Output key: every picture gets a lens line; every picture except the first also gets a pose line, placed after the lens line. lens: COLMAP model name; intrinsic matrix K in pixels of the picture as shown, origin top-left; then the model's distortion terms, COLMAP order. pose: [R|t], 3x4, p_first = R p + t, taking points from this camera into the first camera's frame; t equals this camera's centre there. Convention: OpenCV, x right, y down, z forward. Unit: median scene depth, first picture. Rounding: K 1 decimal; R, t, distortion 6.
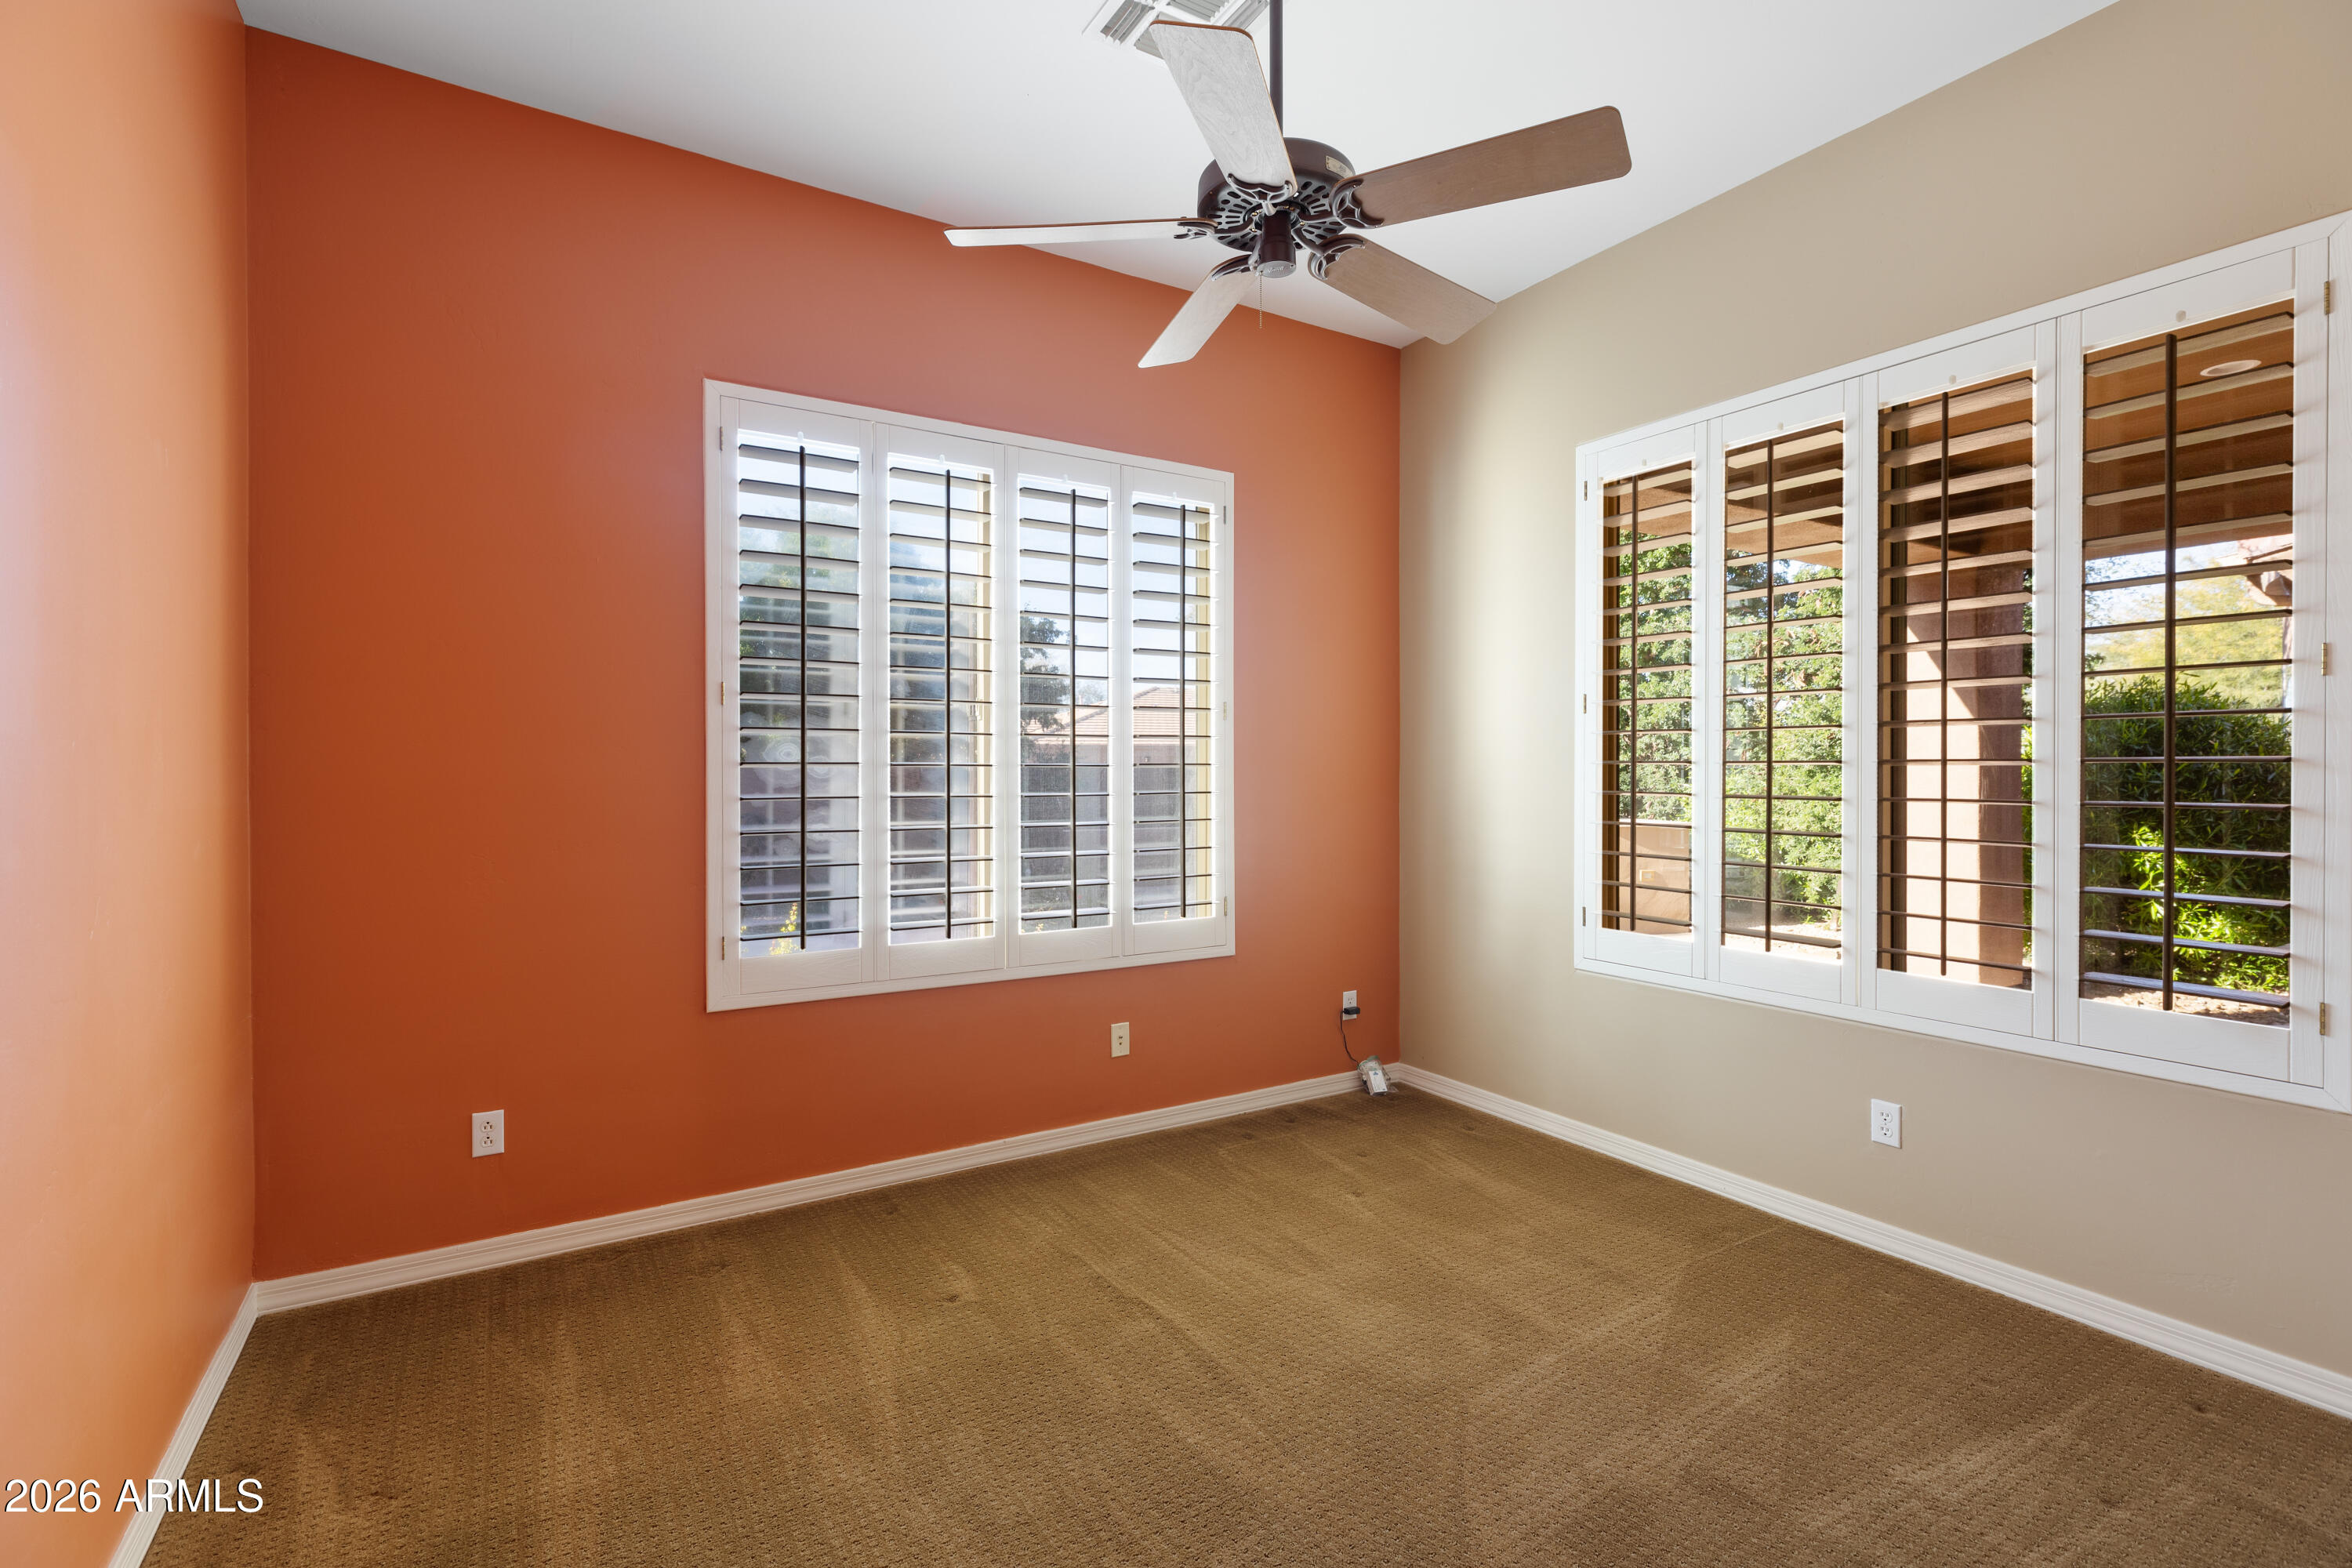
lens RADIAL K [[1073.3, 0, 1163.5], [0, 1073.3, 772.6], [0, 0, 1]] dist [-0.001649, -0.000008]
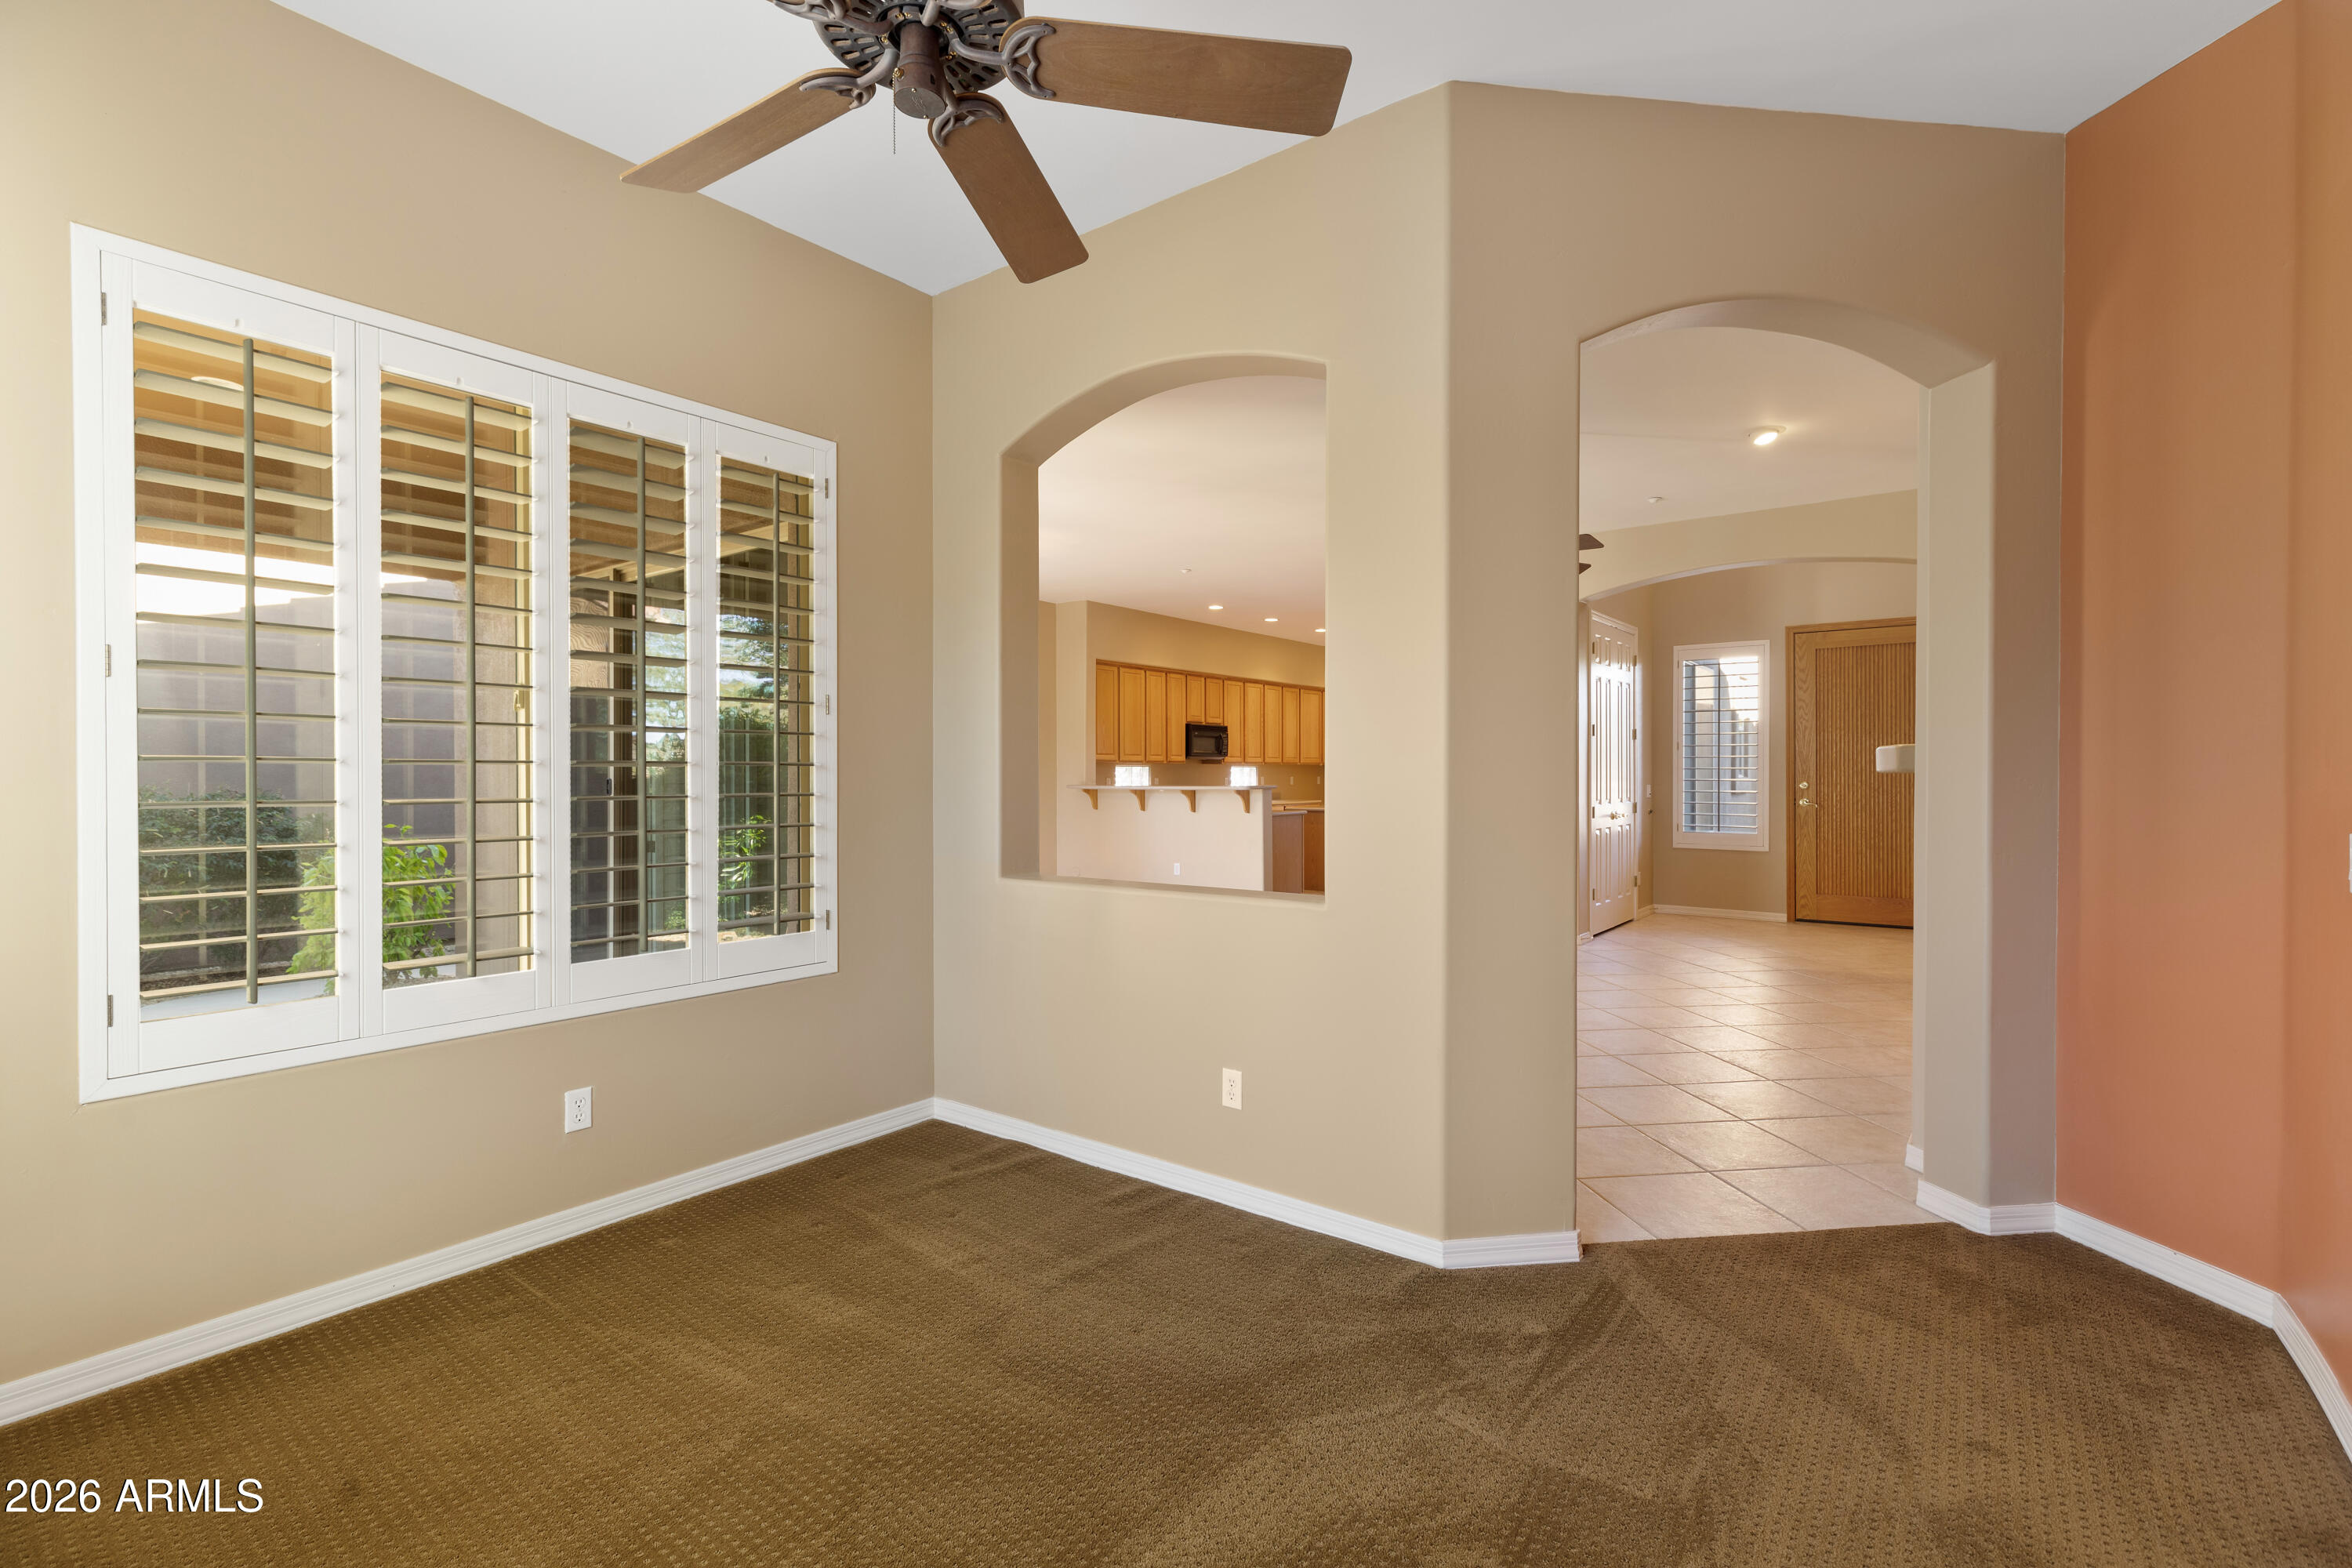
lens RADIAL K [[1036.3, 0, 1221.2], [0, 1036.3, 774.6], [0, 0, 1]] dist [-0.001610, -0.000100]
pose [[-0.381028, -0.004812, 0.924551, -0.480348], [0.001551, 0.999982, 0.005844, -0.003407], [-0.924562, 0.003661, -0.381014, 0.786885]]
